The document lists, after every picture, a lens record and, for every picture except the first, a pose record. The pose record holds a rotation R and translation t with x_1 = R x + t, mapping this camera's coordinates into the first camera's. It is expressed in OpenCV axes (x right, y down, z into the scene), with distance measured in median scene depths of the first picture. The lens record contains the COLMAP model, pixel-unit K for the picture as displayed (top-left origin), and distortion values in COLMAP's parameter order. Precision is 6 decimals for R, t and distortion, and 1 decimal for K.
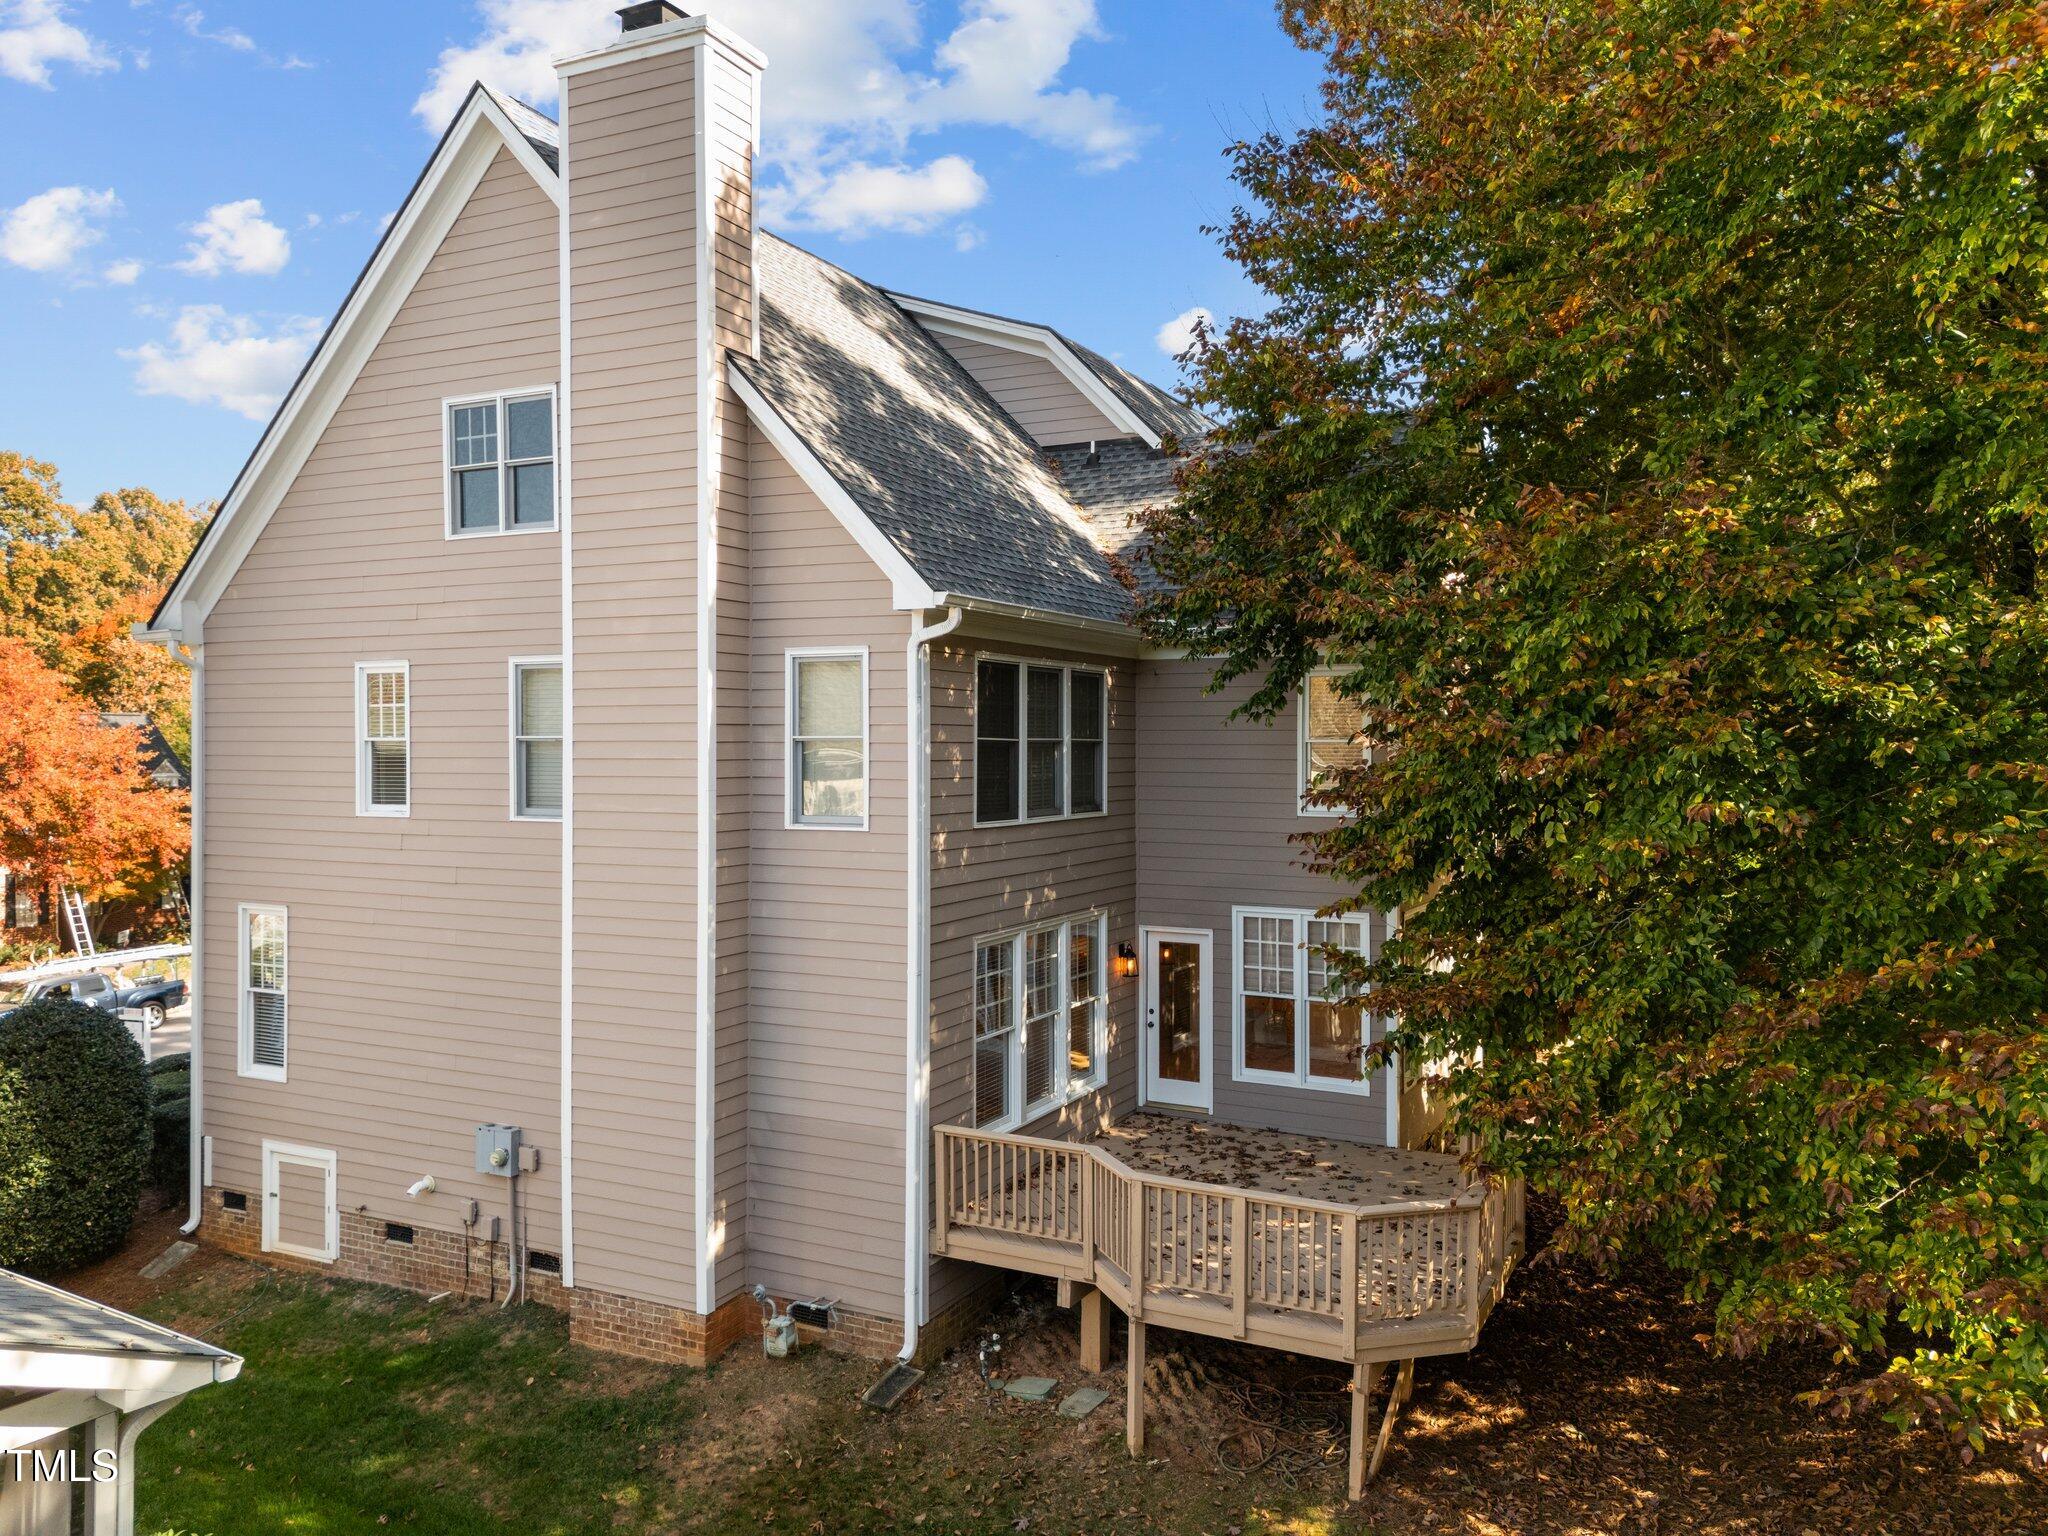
lens RADIAL K [[1538.2, 0, 1015.0], [0, 1538.2, 785.5], [0, 0, 1]] dist [0.065600, -0.004073]
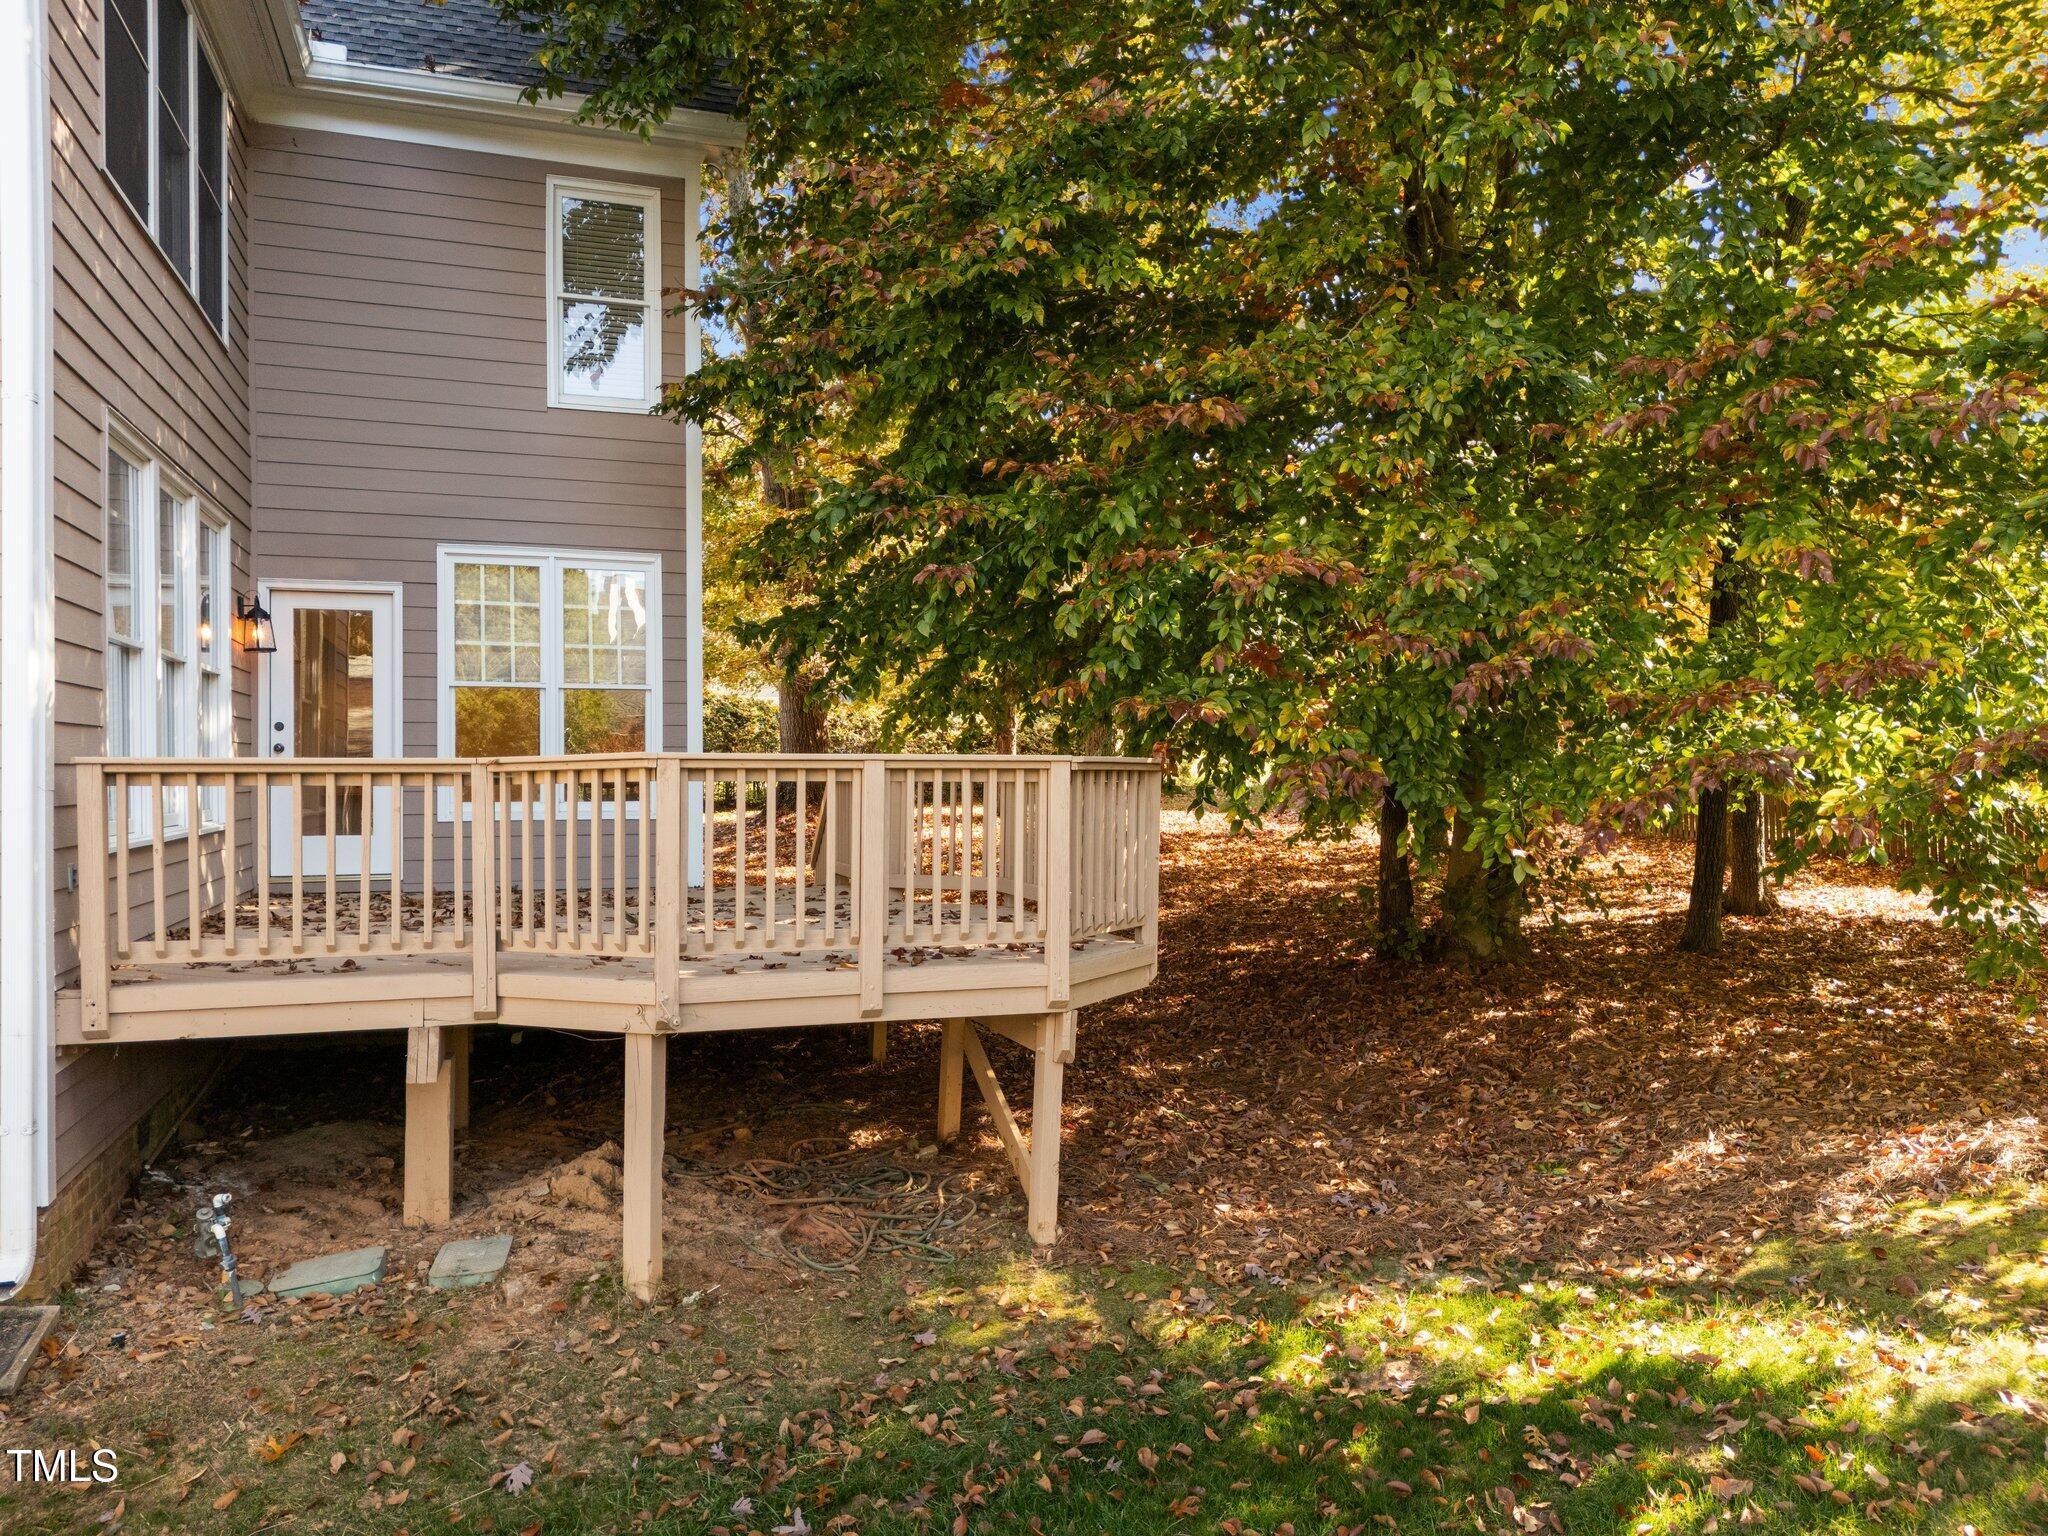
lens RADIAL K [[1538.2, 0, 1015.0], [0, 1538.2, 785.5], [0, 0, 1]] dist [0.065600, -0.004073]
pose [[0.711287, -0.010014, 0.702830, -0.151759], [0.024360, 0.999649, -0.010411, 0.205810], [-0.702479, 0.024527, 0.711281, 0.416963]]
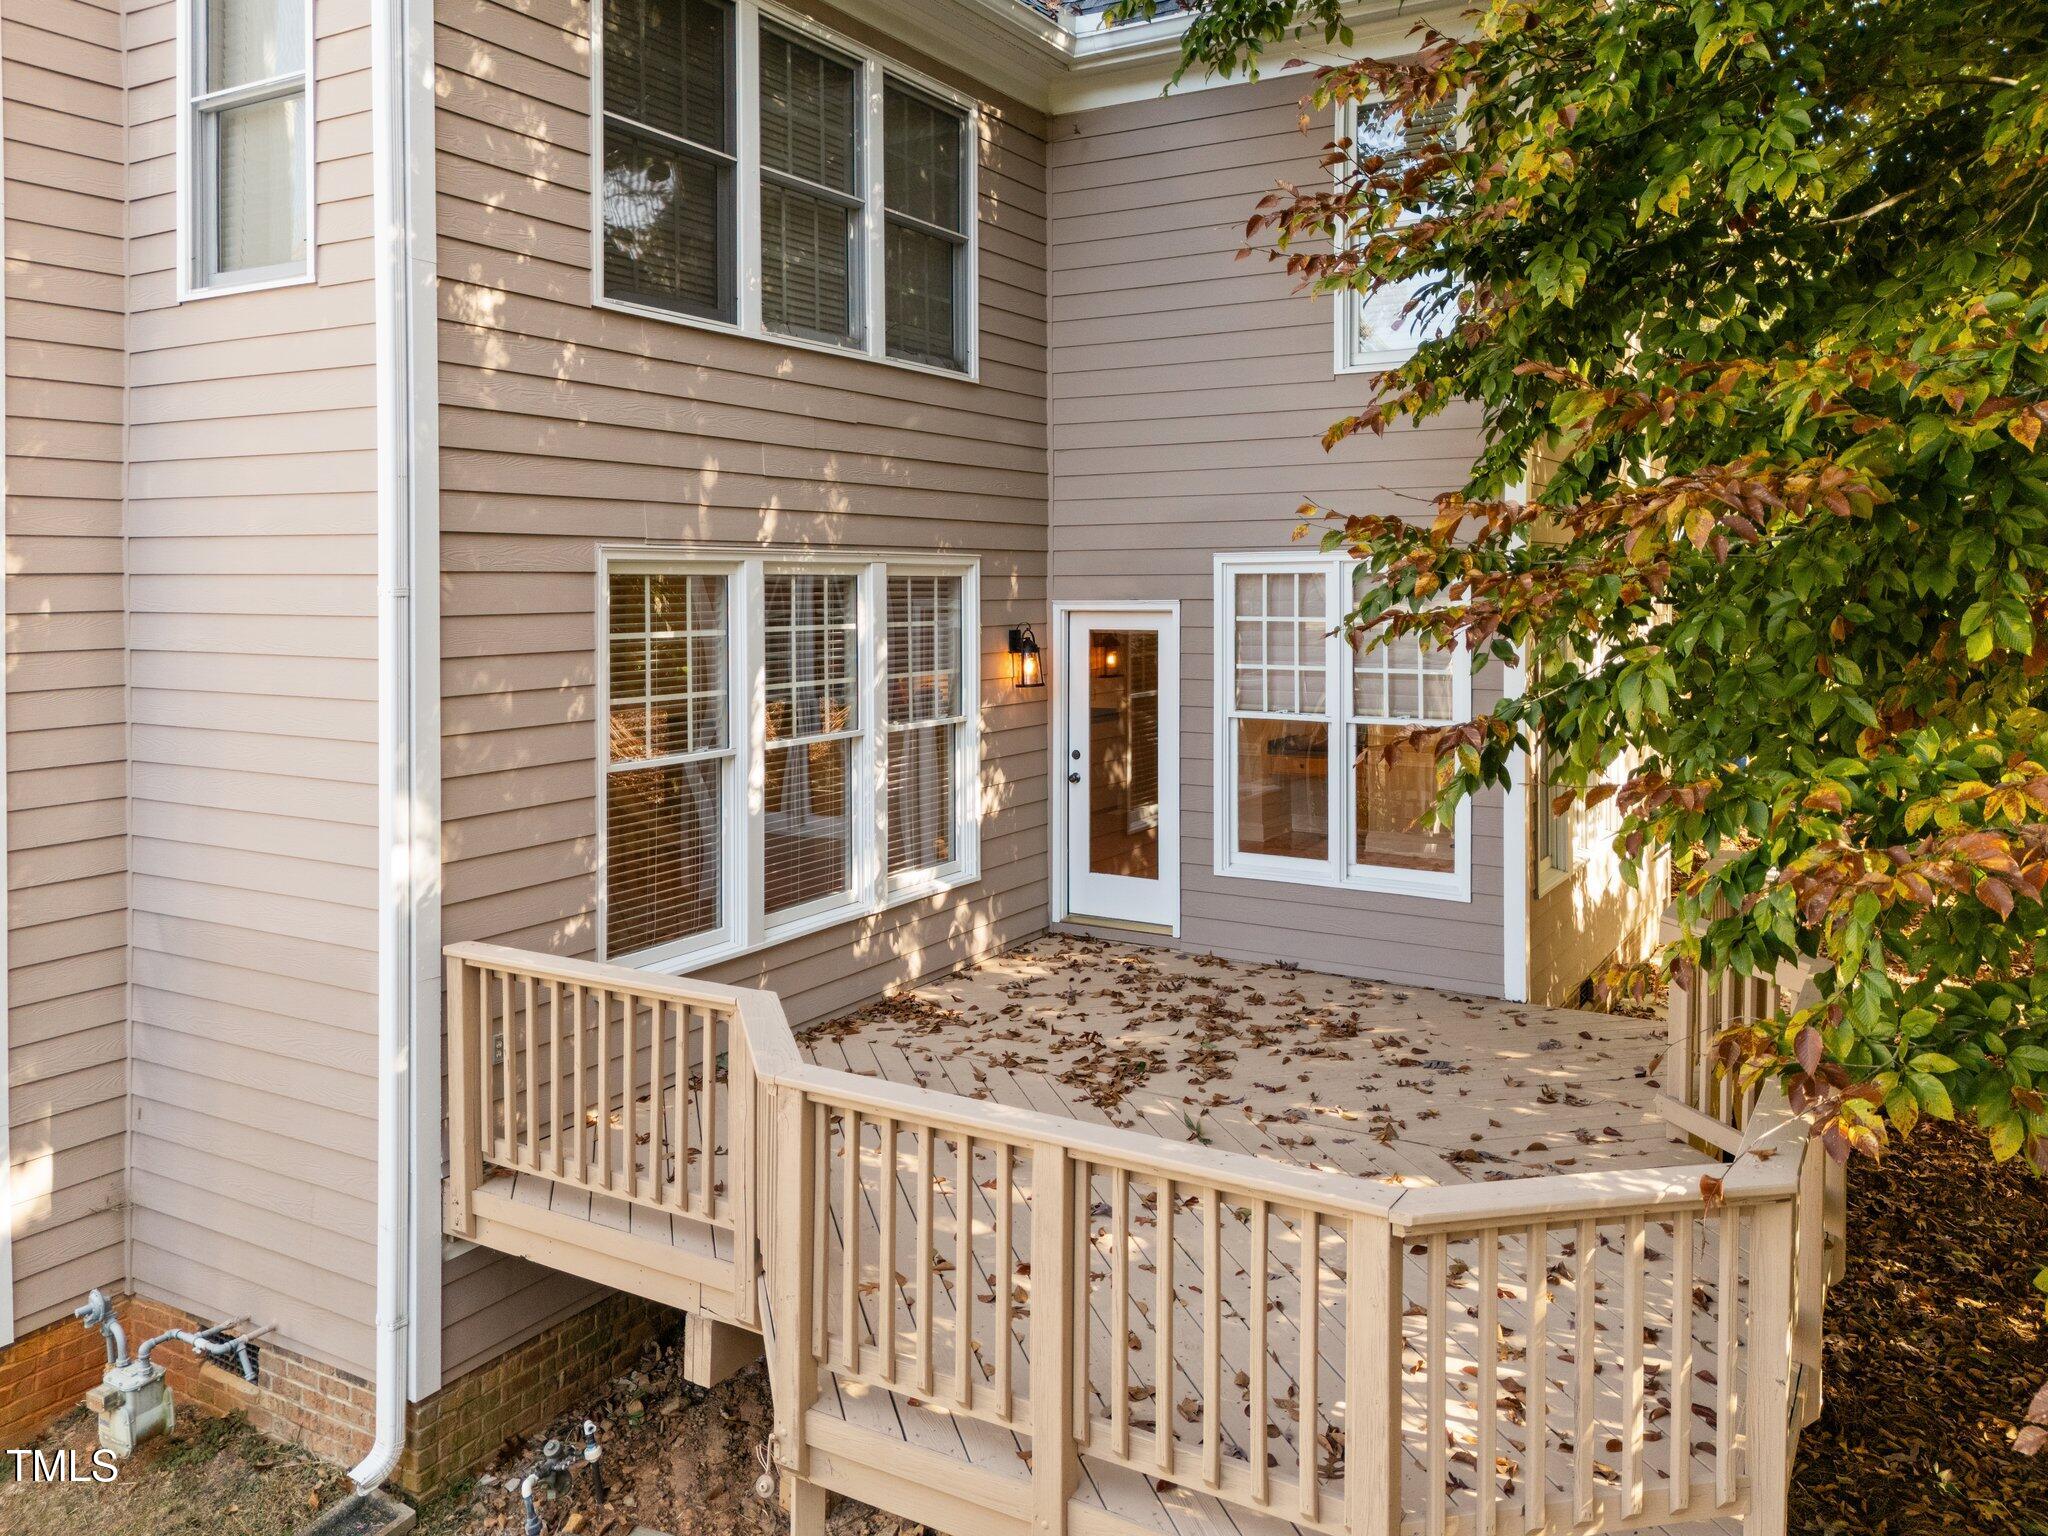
lens RADIAL K [[1560.7, 0, 1018.2], [0, 1560.7, 653.9], [0, 0, 1]] dist [0.083163, -0.048290]
pose [[0.997712, -0.002279, -0.067566, 0.118931], [0.003411, 0.999856, 0.016651, 0.112785], [0.067518, -0.016844, 0.997576, 0.485571]]
